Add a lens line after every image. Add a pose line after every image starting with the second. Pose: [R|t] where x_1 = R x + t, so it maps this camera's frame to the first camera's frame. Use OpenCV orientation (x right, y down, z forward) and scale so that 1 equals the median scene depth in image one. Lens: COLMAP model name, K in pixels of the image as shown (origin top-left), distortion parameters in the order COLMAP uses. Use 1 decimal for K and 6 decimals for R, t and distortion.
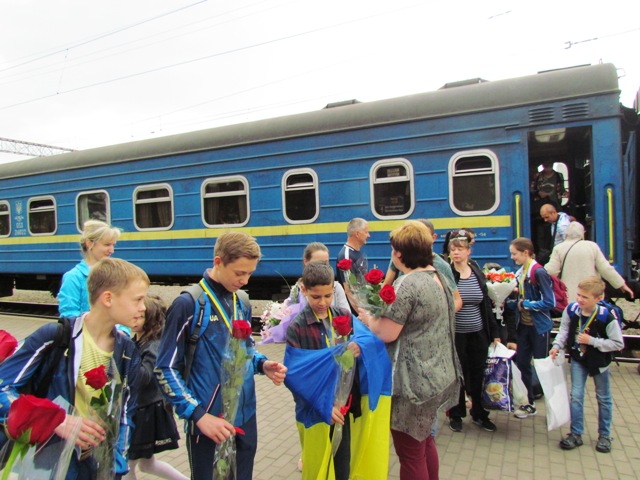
lens RADIAL K [[483.5, 0, 319.0], [0, 483.5, 243.7], [0, 0, 1]] dist [-0.014320, 0.015615]
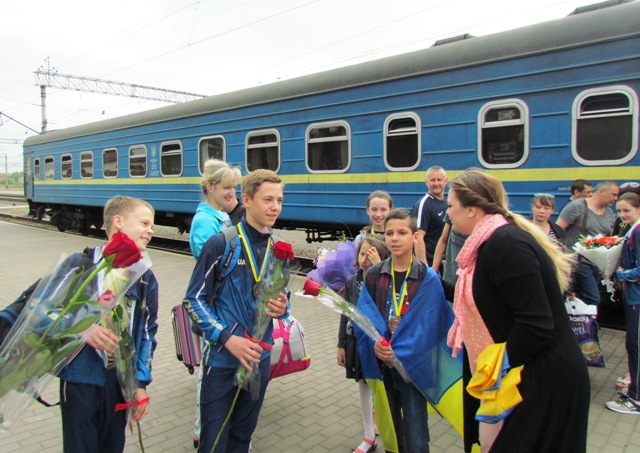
lens RADIAL K [[521.8, 0, 287.2], [0, 521.8, 196.7], [0, 0, 1]] dist [-0.010404, 0.030175]
pose [[0.939800, 0.035038, -0.339924, 0.103035], [-0.029764, 0.999342, 0.020718, -0.006231], [0.340427, -0.009354, 0.940225, -0.030677]]
